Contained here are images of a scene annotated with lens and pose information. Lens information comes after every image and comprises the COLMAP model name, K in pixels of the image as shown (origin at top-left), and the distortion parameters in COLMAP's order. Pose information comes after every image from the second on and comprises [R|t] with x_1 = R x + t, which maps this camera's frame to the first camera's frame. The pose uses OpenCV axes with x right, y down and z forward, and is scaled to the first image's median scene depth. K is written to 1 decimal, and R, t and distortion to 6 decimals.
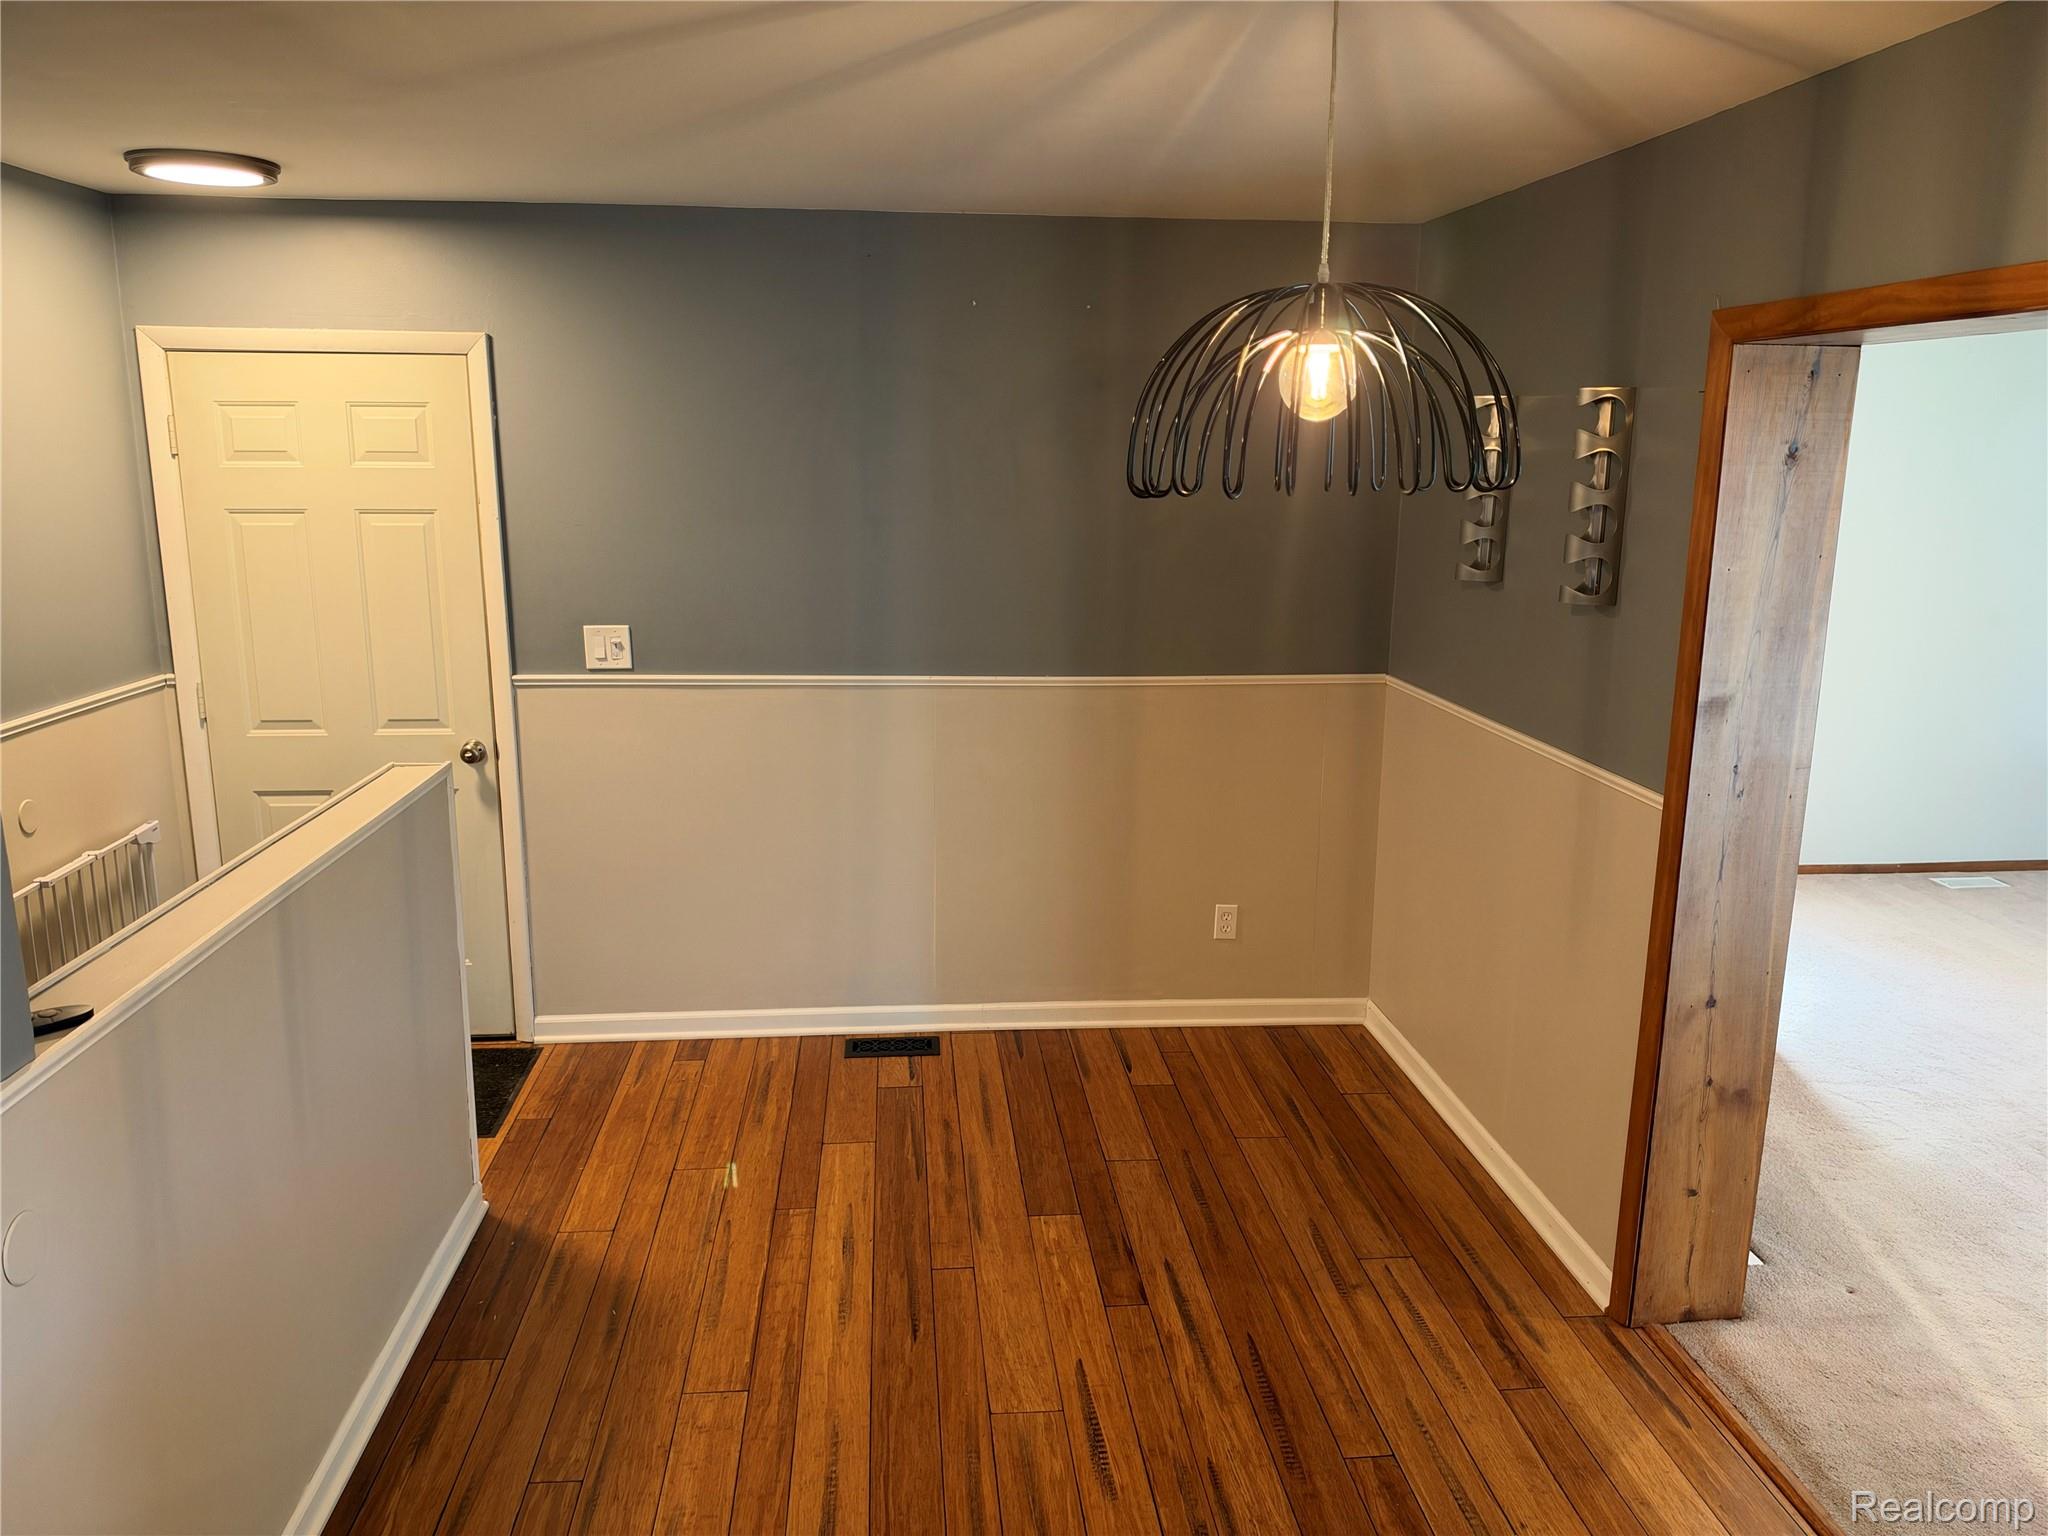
lens RADIAL K [[1445.3, 0, 1013.8], [0, 1445.3, 767.1], [0, 0, 1]] dist [0.048065, -0.081446]
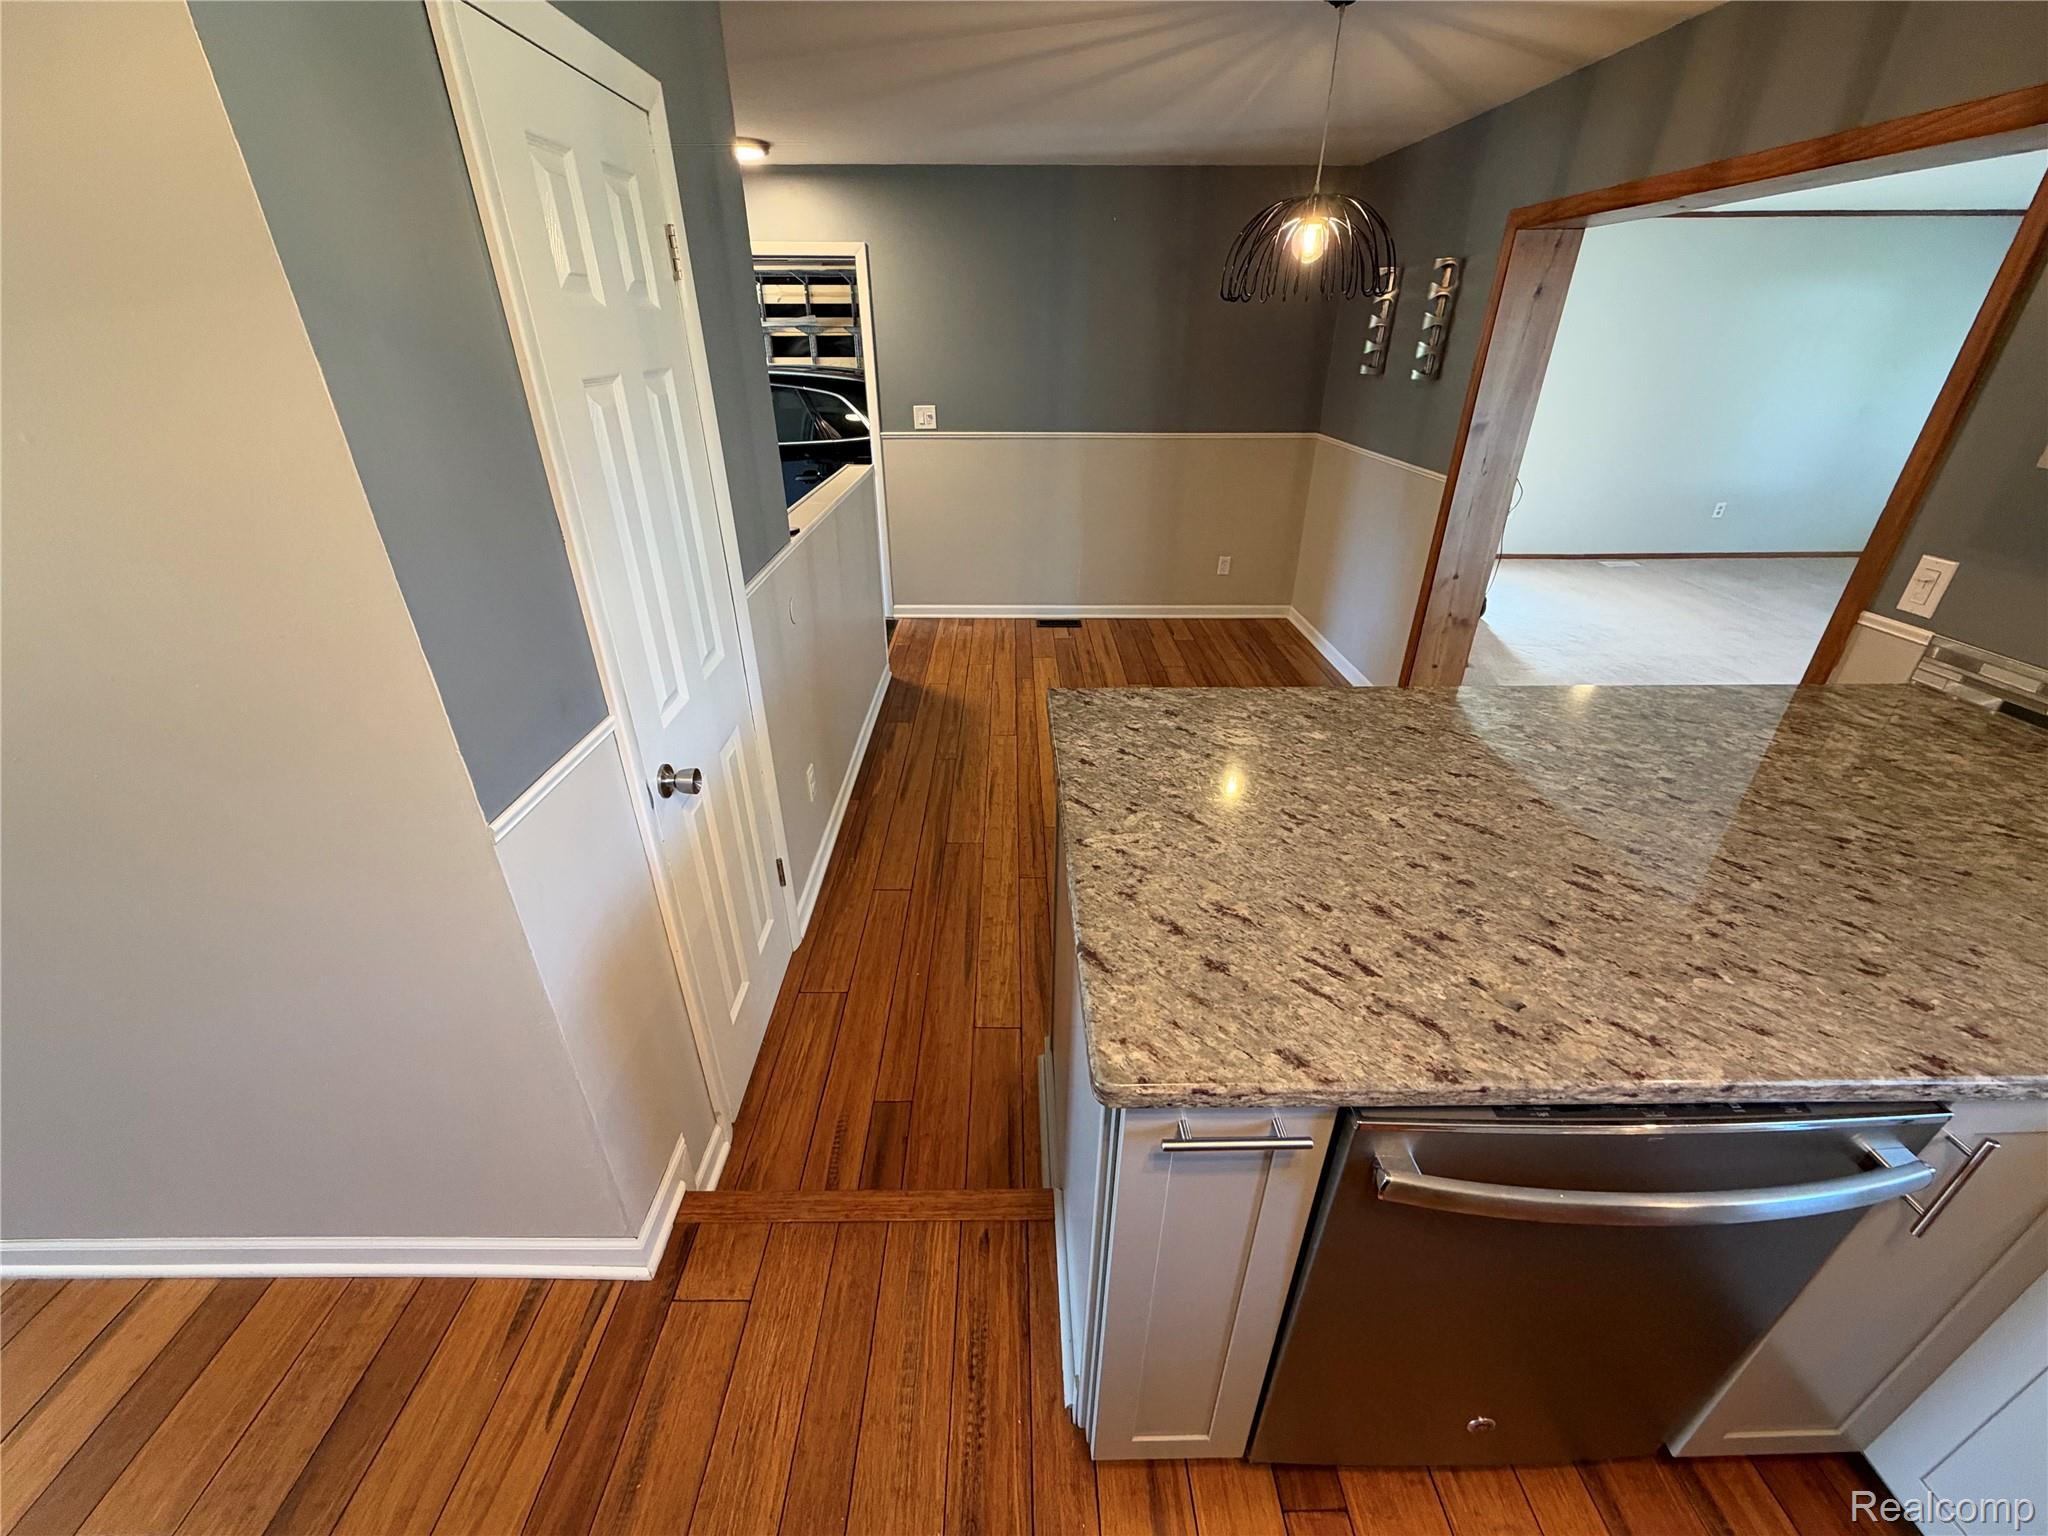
lens RADIAL K [[816.0, 0, 1015.3], [0, 816.0, 772.1], [0, 0, 1]] dist [-0.000667, 0.000148]
pose [[0.997052, 0.027170, -0.071755, -0.072440], [-0.006625, 0.962196, 0.272277, 0.100581], [0.076440, -0.270998, 0.959540, -0.262577]]
